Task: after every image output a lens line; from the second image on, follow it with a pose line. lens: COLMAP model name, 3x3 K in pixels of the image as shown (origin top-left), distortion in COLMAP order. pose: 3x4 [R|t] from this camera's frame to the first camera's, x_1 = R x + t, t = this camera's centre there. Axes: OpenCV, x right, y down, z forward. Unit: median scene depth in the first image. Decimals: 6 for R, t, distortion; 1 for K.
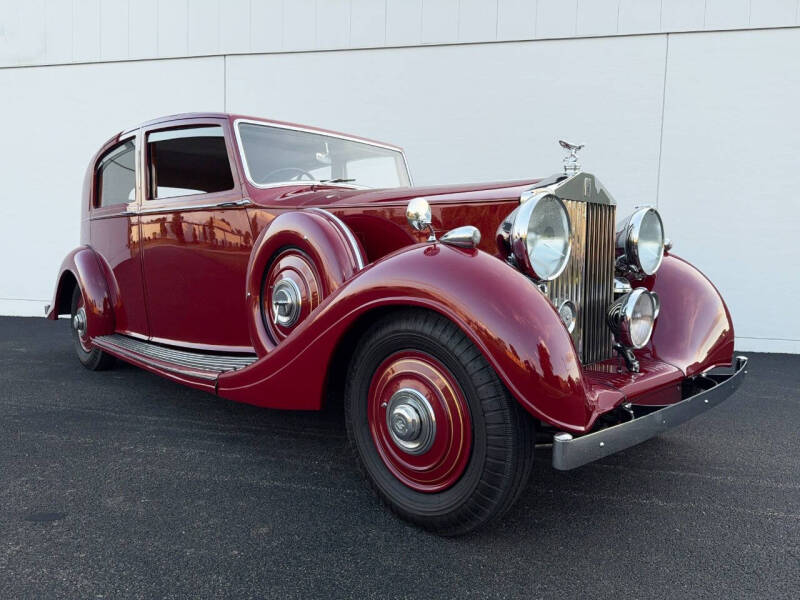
lens RADIAL K [[567.7, 0, 396.5], [0, 567.7, 304.6], [0, 0, 1]] dist [-0.005399, -0.018778]
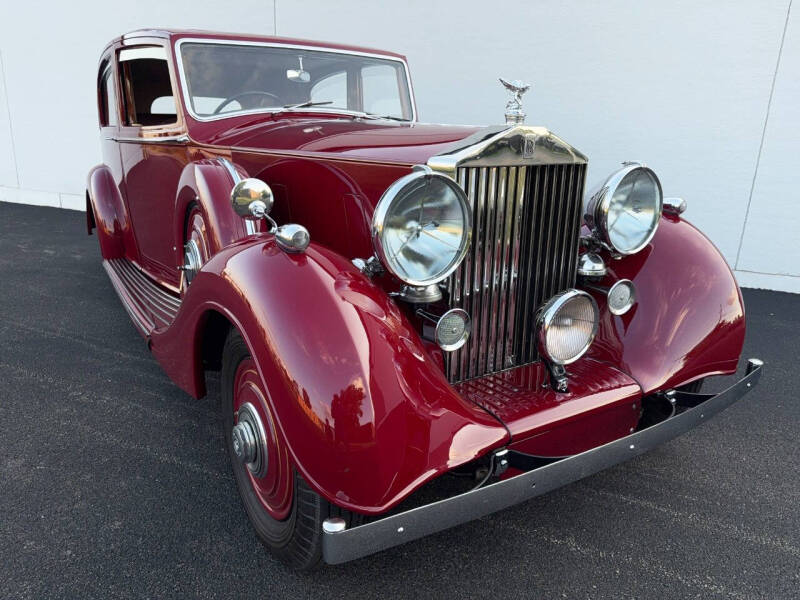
lens RADIAL K [[567.7, 0, 404.1], [0, 567.7, 298.9], [0, 0, 1]] dist [-0.005399, -0.018778]
pose [[0.977589, 0.068383, -0.199108, 0.303647], [-0.027228, 0.978901, 0.202514, -0.140159], [0.208756, -0.192554, 0.958824, 0.183025]]
